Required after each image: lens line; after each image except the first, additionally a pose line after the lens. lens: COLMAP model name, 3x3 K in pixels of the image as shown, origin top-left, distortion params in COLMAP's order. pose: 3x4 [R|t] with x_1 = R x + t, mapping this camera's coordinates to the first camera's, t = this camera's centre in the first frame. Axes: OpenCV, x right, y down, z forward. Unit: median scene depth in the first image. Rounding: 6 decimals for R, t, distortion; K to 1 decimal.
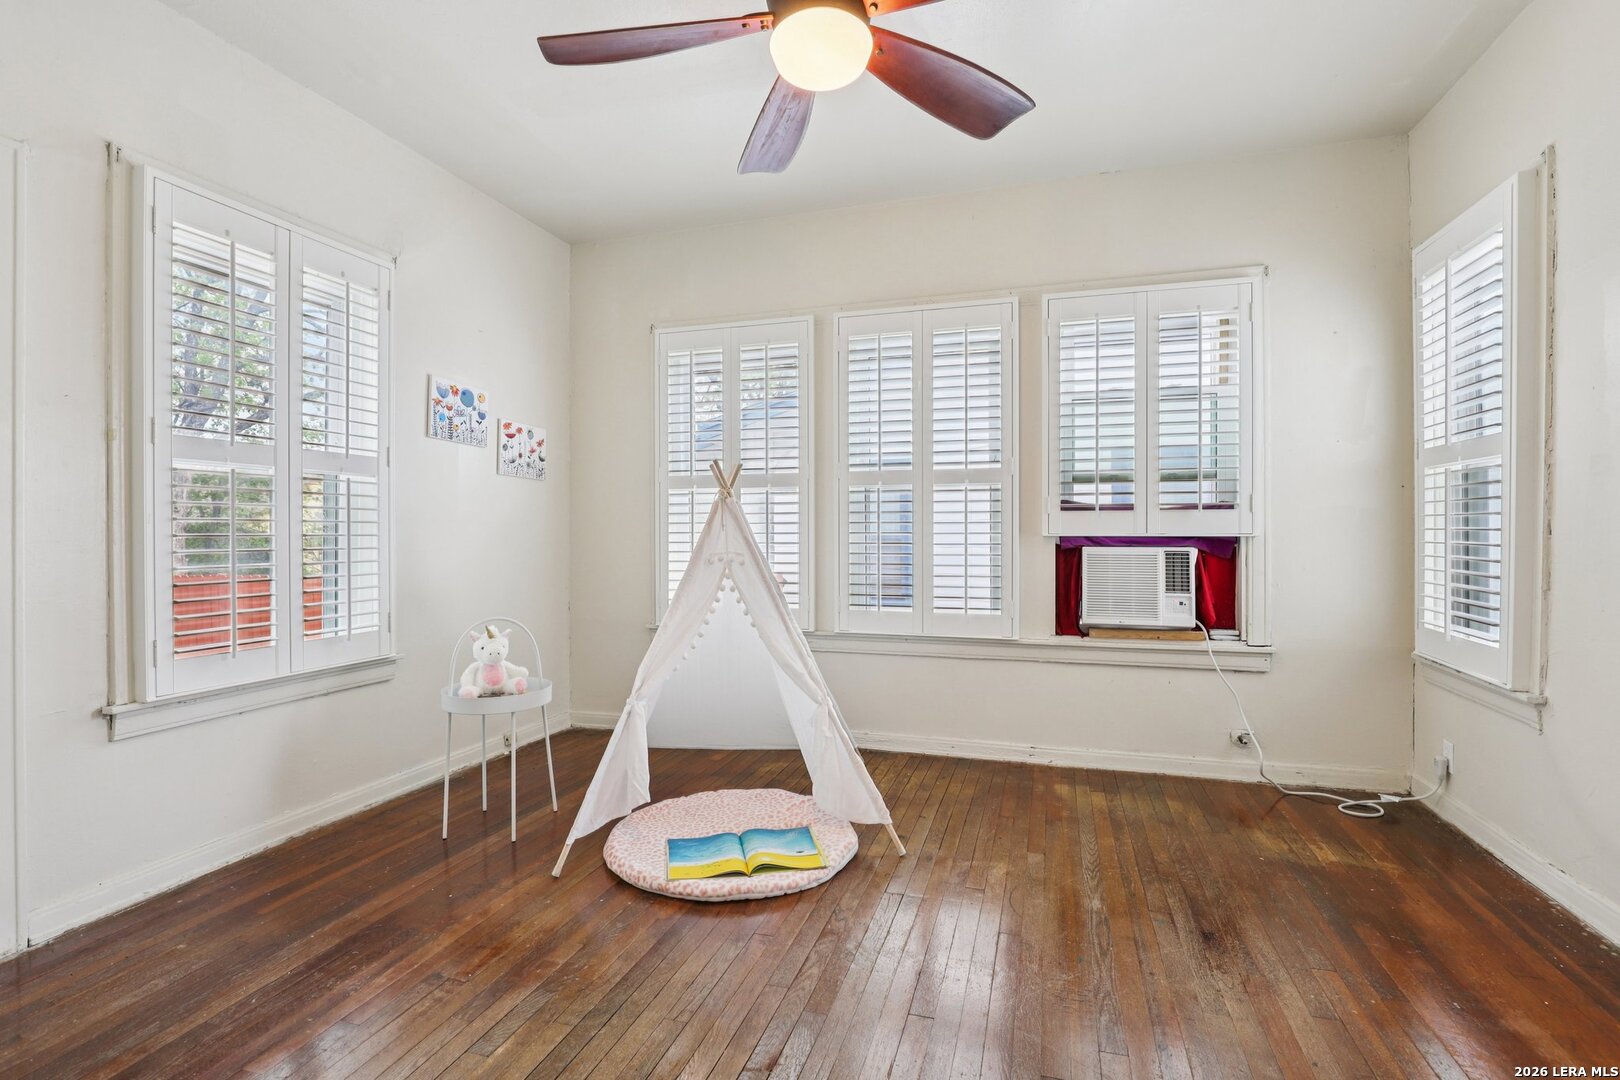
lens RADIAL K [[744.3, 0, 839.3], [0, 744.3, 536.6], [0, 0, 1]] dist [-0.023177, 0.004996]
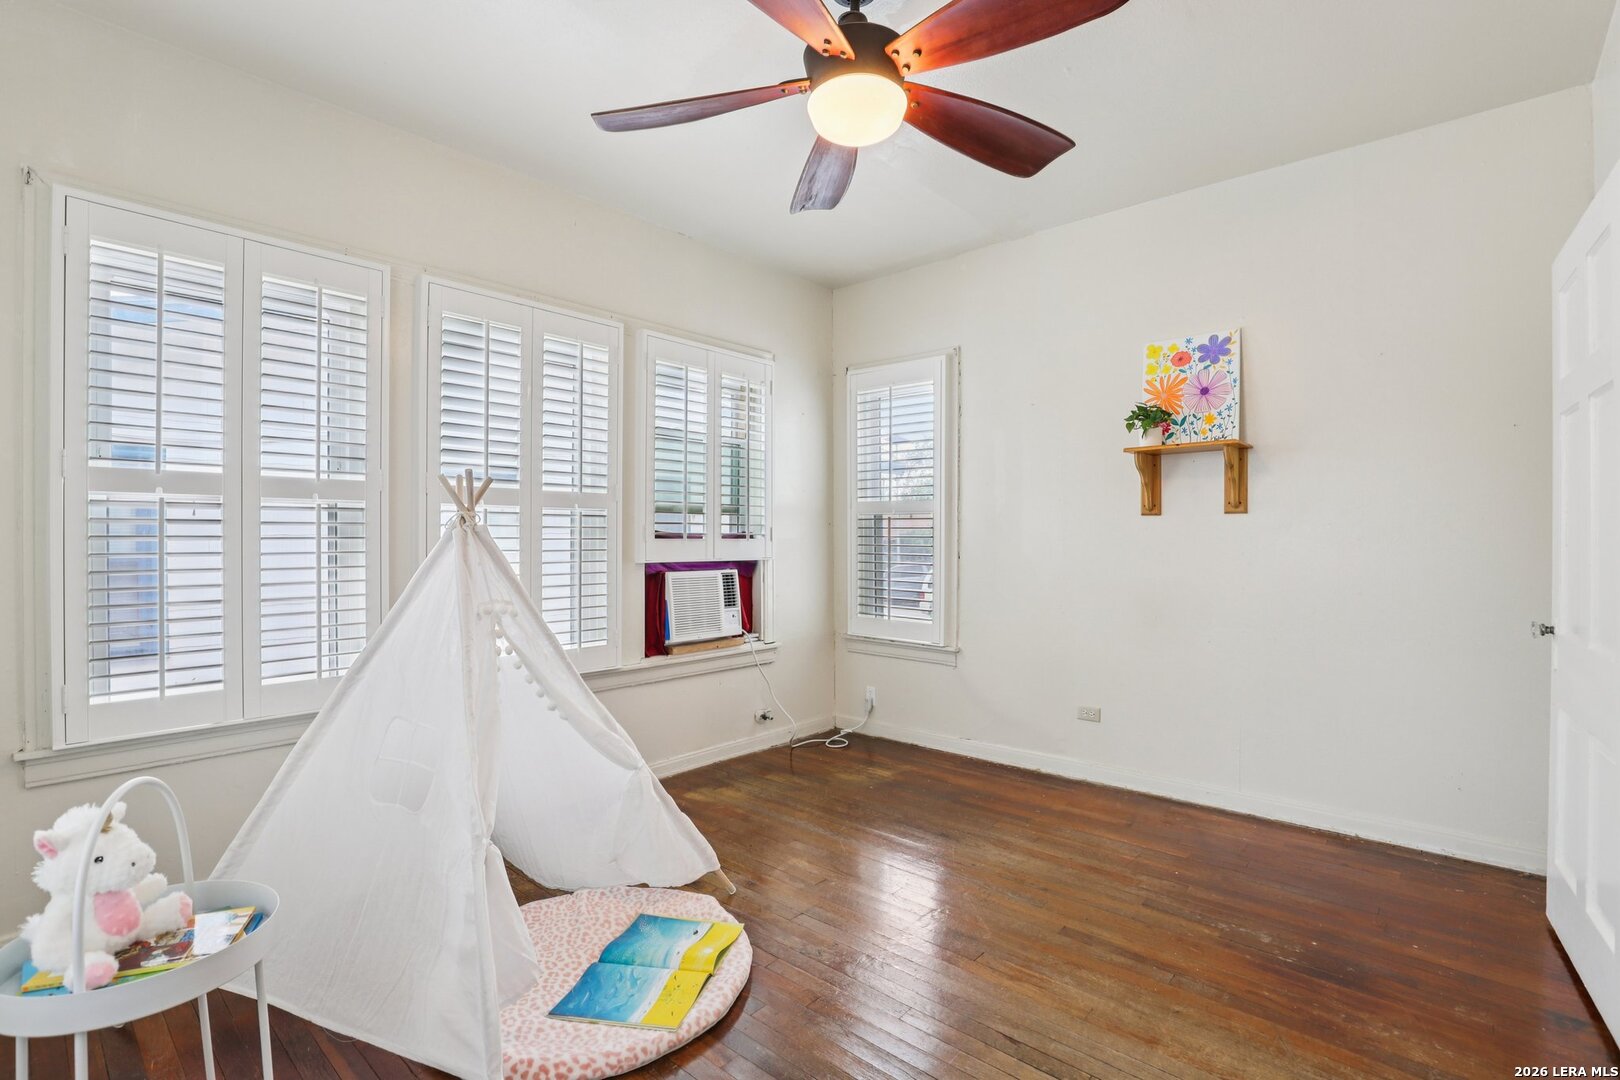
lens RADIAL K [[744.3, 0, 815.5], [0, 744.3, 542.7], [0, 0, 1]] dist [-0.023177, 0.004996]
pose [[0.422097, -0.002984, 0.906546, -0.583539], [0.002585, 0.999994, 0.002089, -0.031786], [-0.906547, 0.001461, 0.422102, 0.363301]]
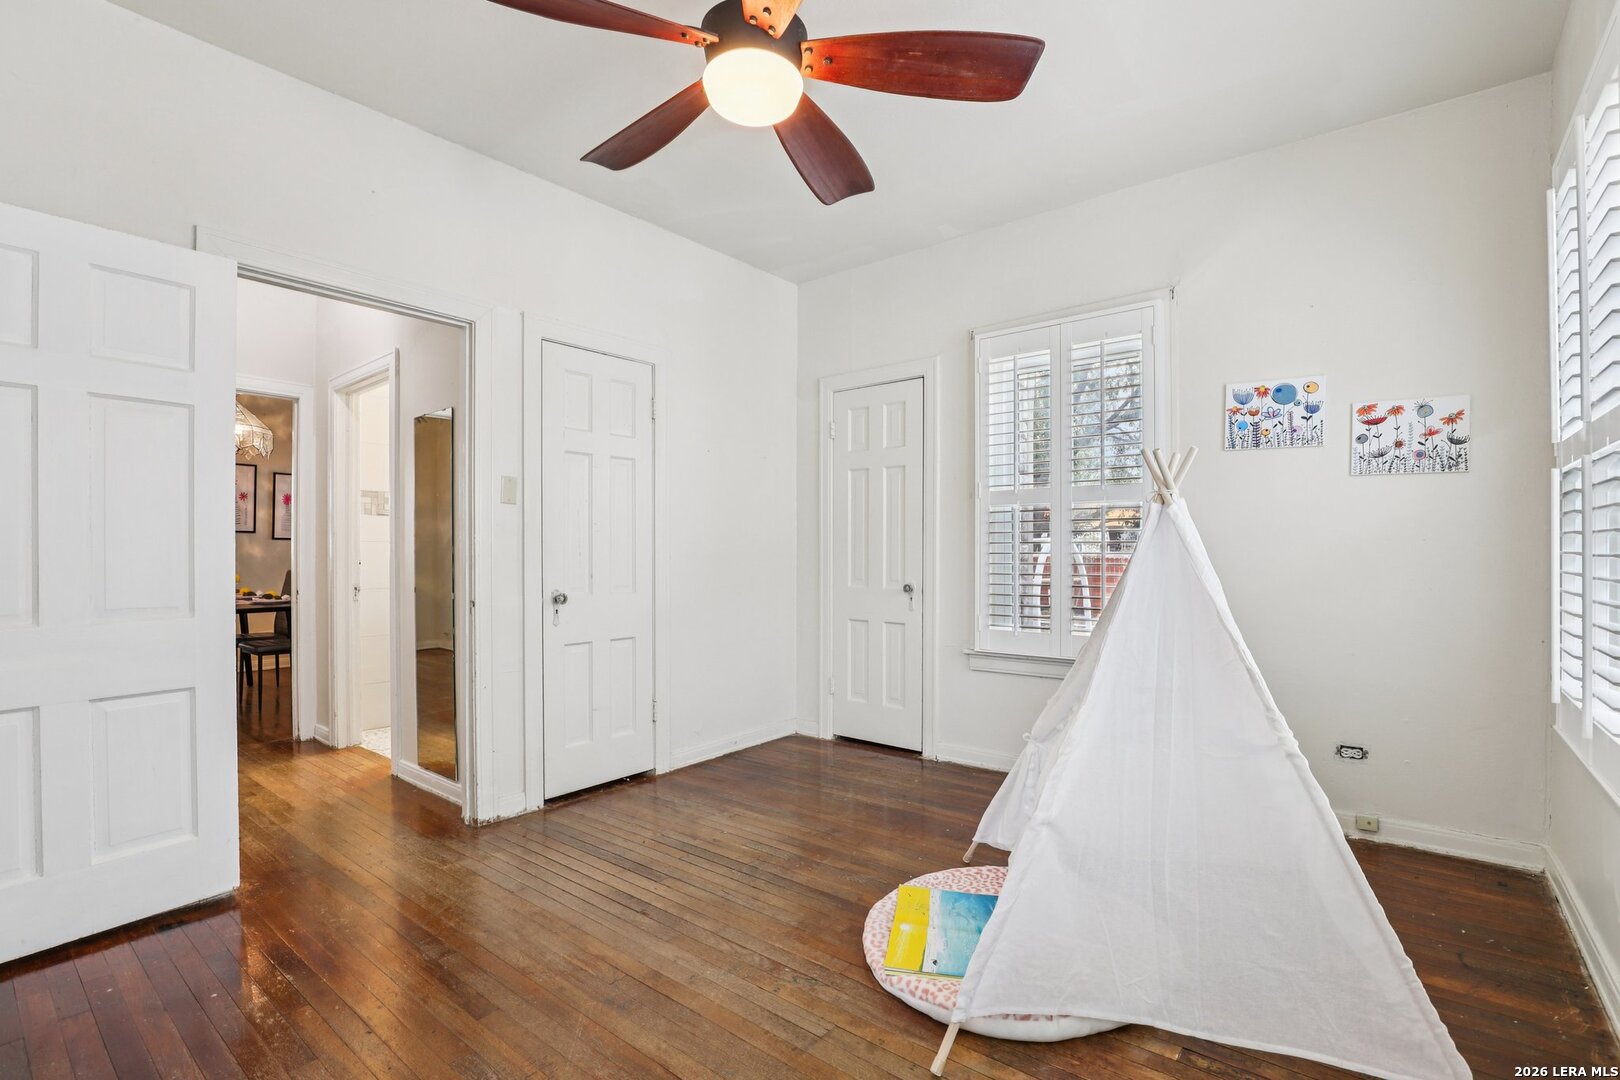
lens RADIAL K [[744.3, 0, 796.8], [0, 744.3, 542.1], [0, 0, 1]] dist [-0.023177, 0.004996]
pose [[-0.396247, -0.001496, -0.918143, 0.534808], [0.000817, 0.999998, -0.001982, -0.015114], [0.918144, -0.001535, -0.396244, 0.864601]]
